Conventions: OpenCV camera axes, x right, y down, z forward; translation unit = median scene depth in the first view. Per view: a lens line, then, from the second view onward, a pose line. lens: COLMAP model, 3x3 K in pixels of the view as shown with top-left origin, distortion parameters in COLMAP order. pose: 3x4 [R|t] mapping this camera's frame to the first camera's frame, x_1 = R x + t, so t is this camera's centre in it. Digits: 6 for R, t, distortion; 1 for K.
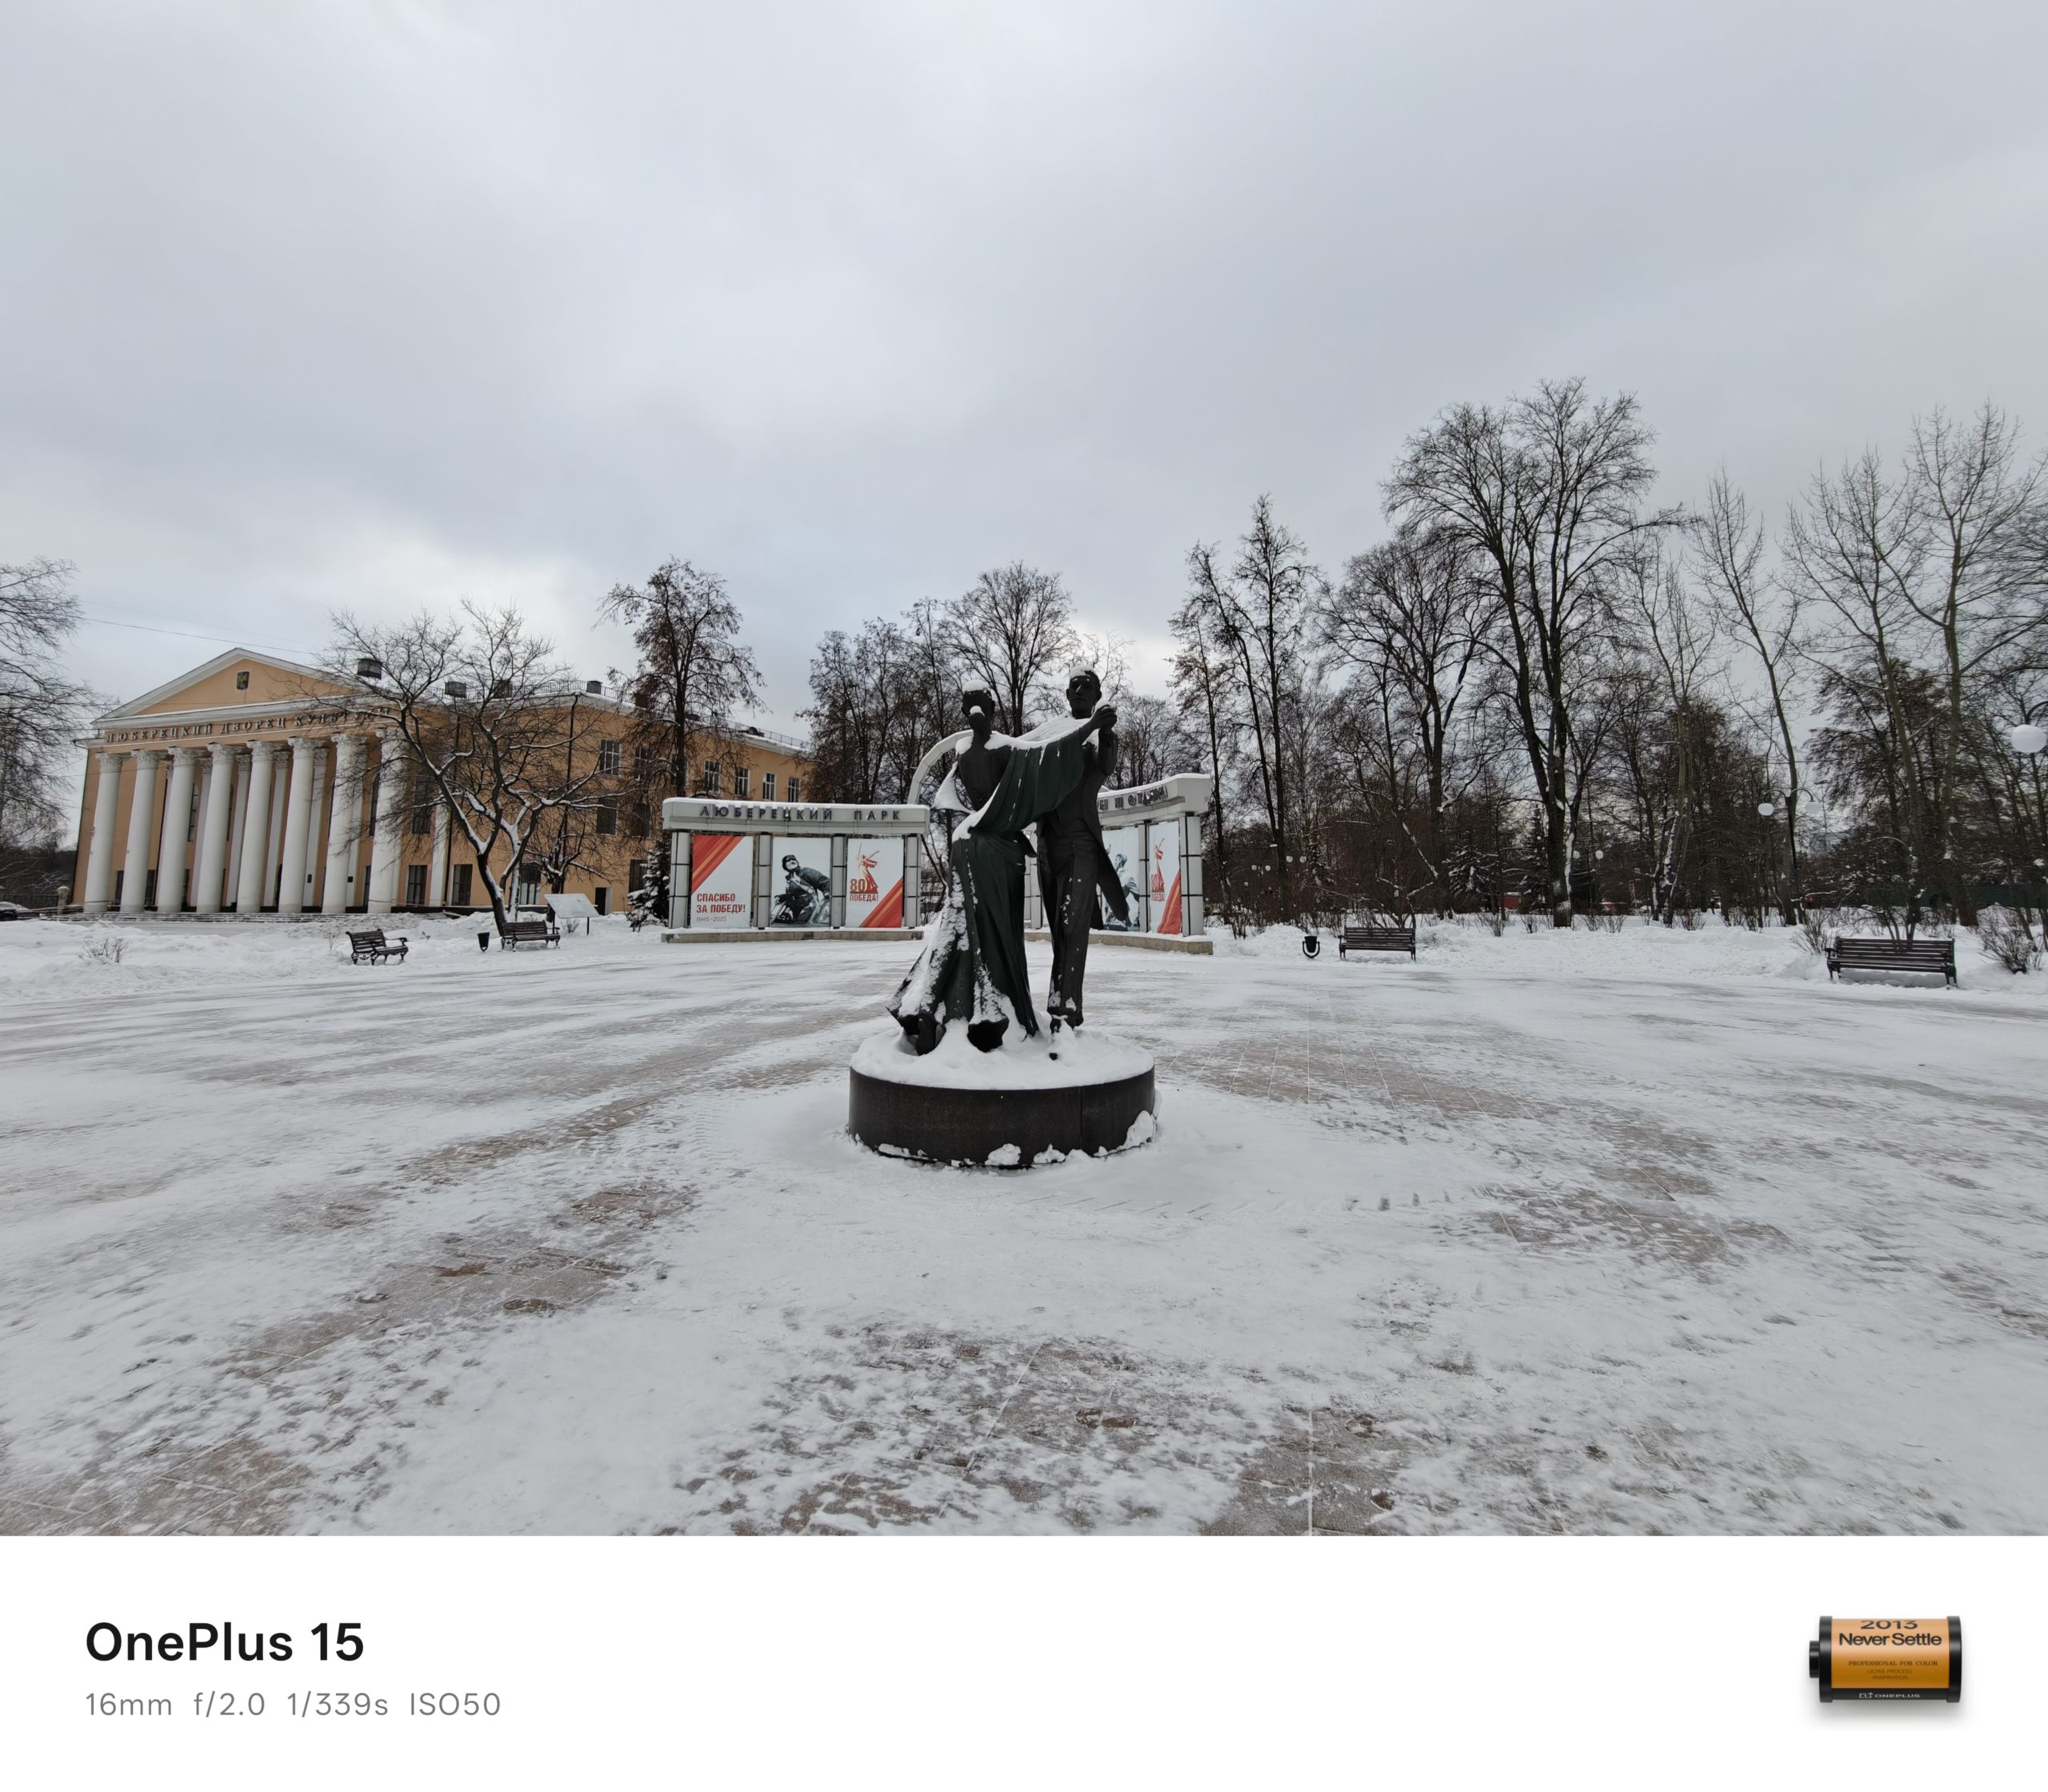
lens RADIAL K [[968.0, 0, 1027.1], [0, 968.0, 779.2], [0, 0, 1]] dist [0.001600, 0.004342]
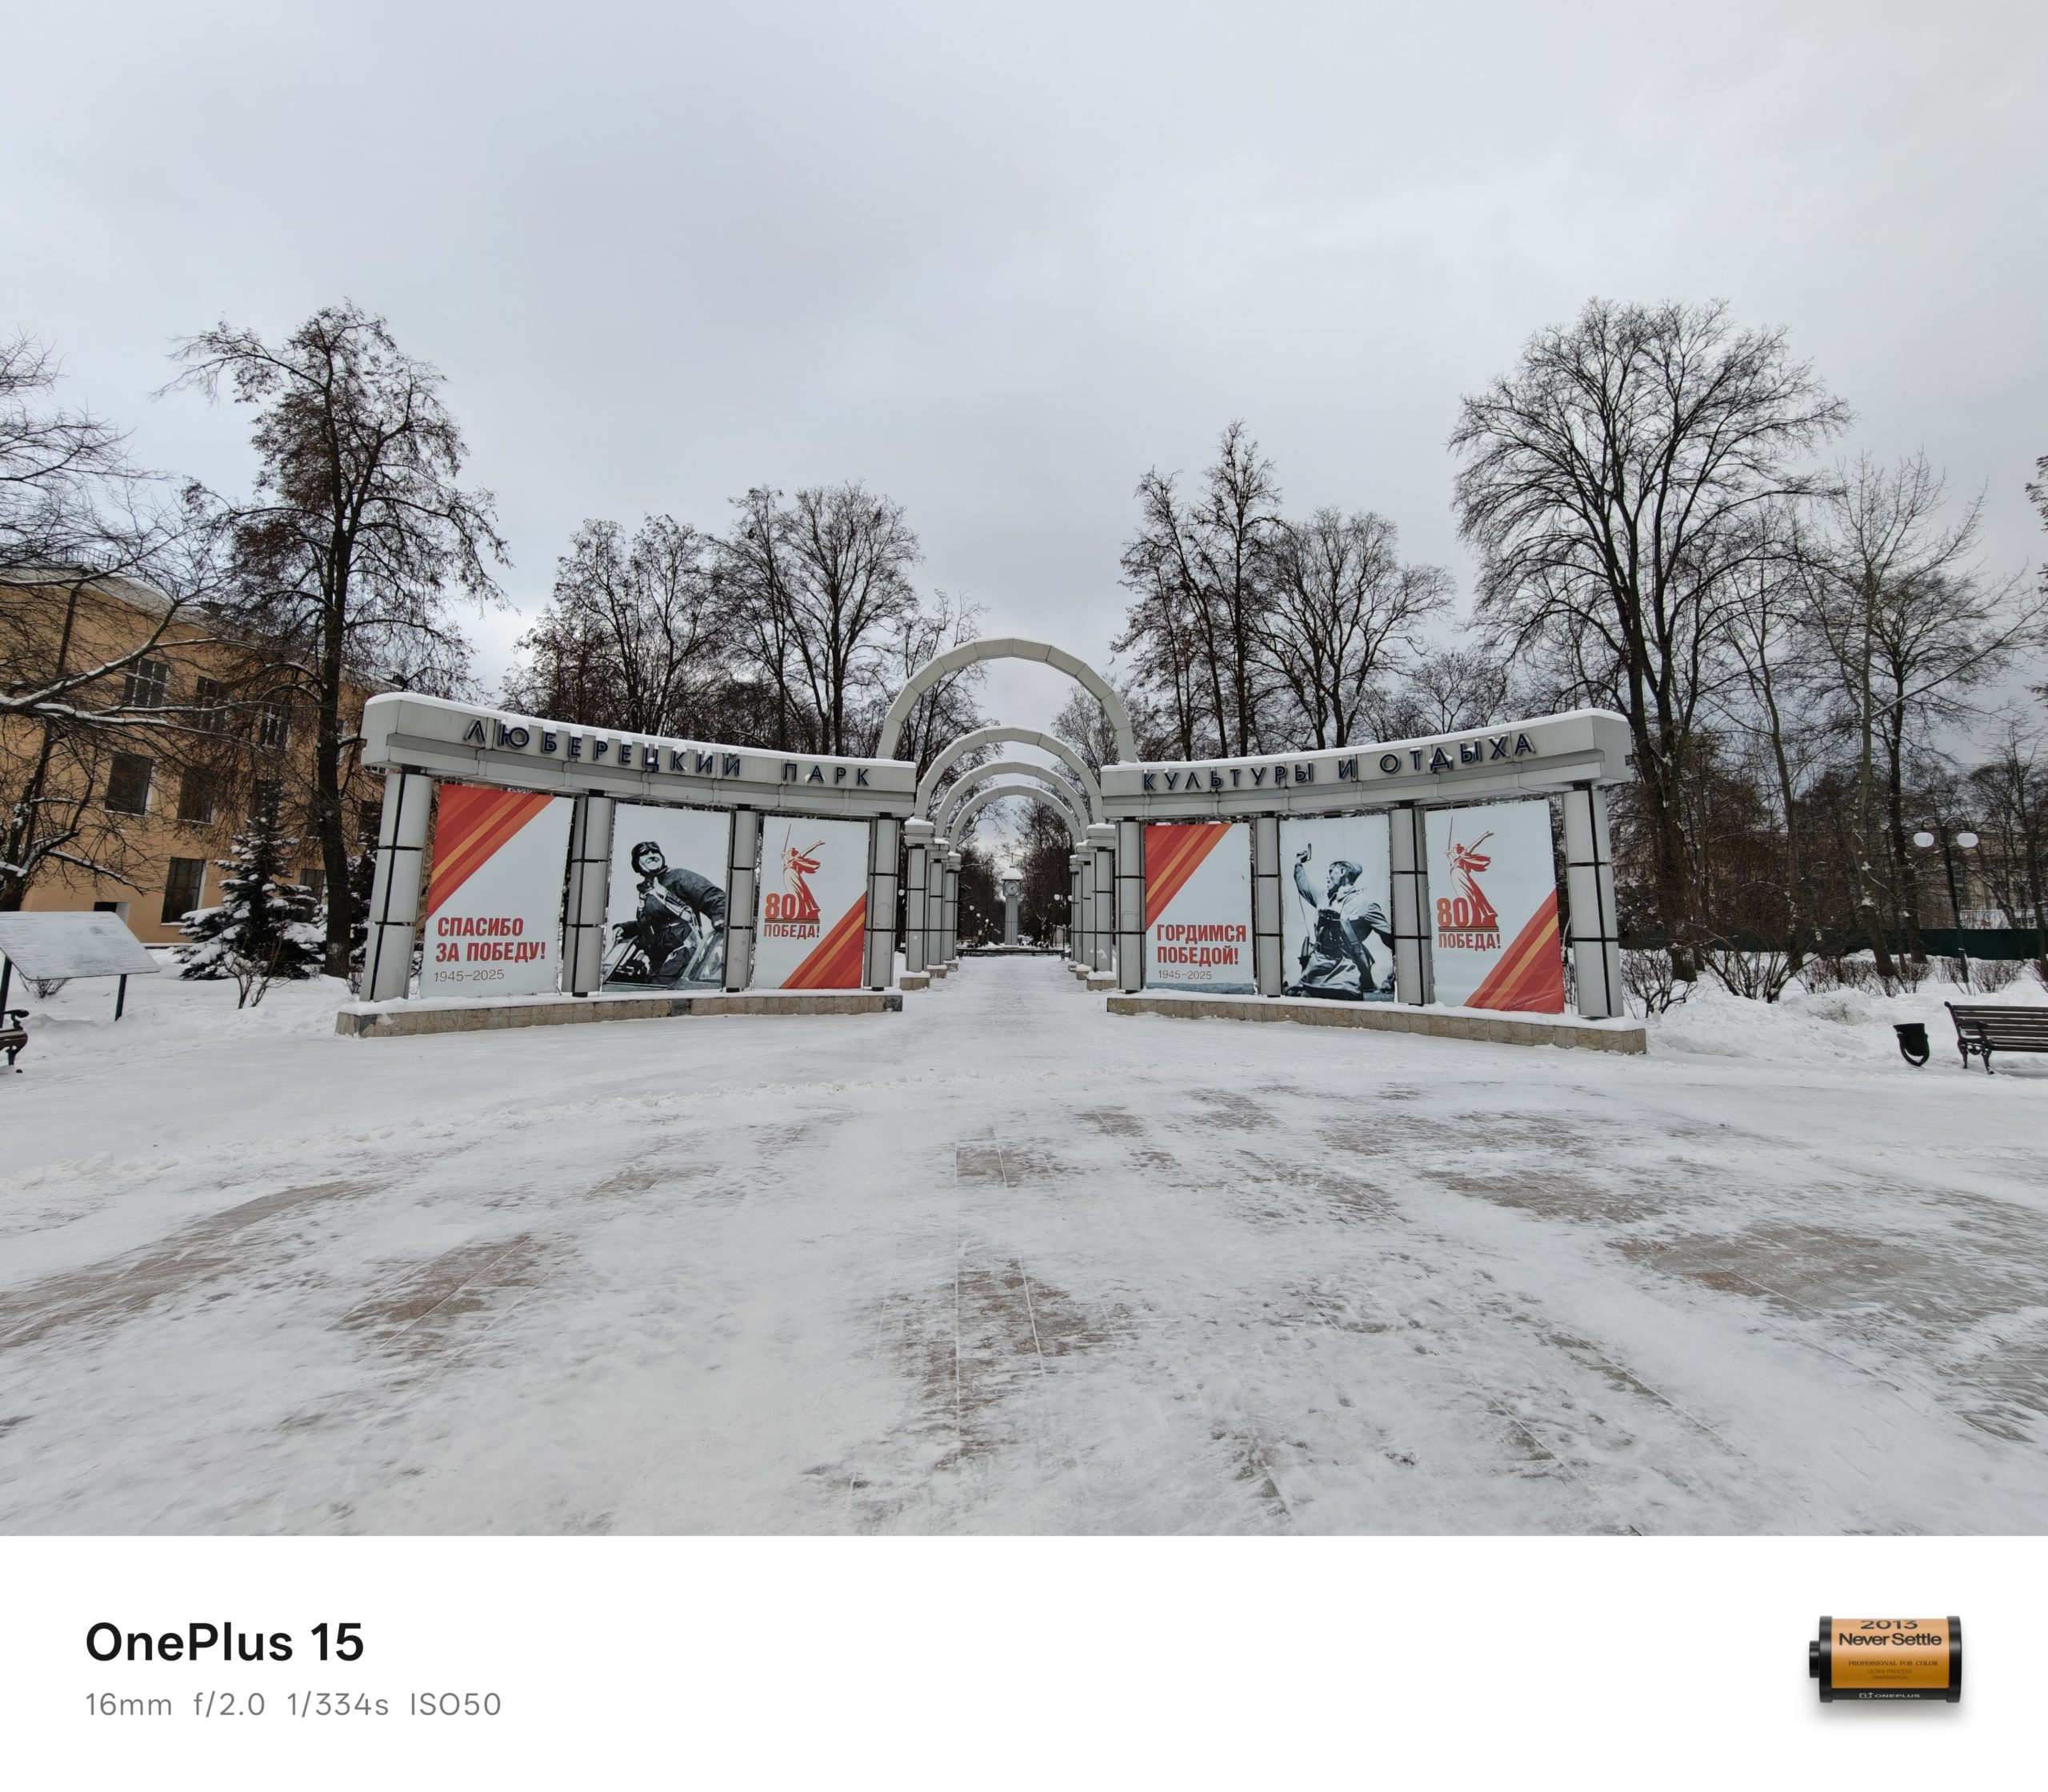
lens RADIAL K [[968.0, 0, 1030.5], [0, 968.0, 778.1], [0, 0, 1]] dist [0.001600, 0.004342]
pose [[0.934995, 0.069911, 0.347703, -0.235007], [-0.058216, 0.997335, -0.043982, 0.055985], [-0.349851, 0.020881, 0.936573, 0.467333]]
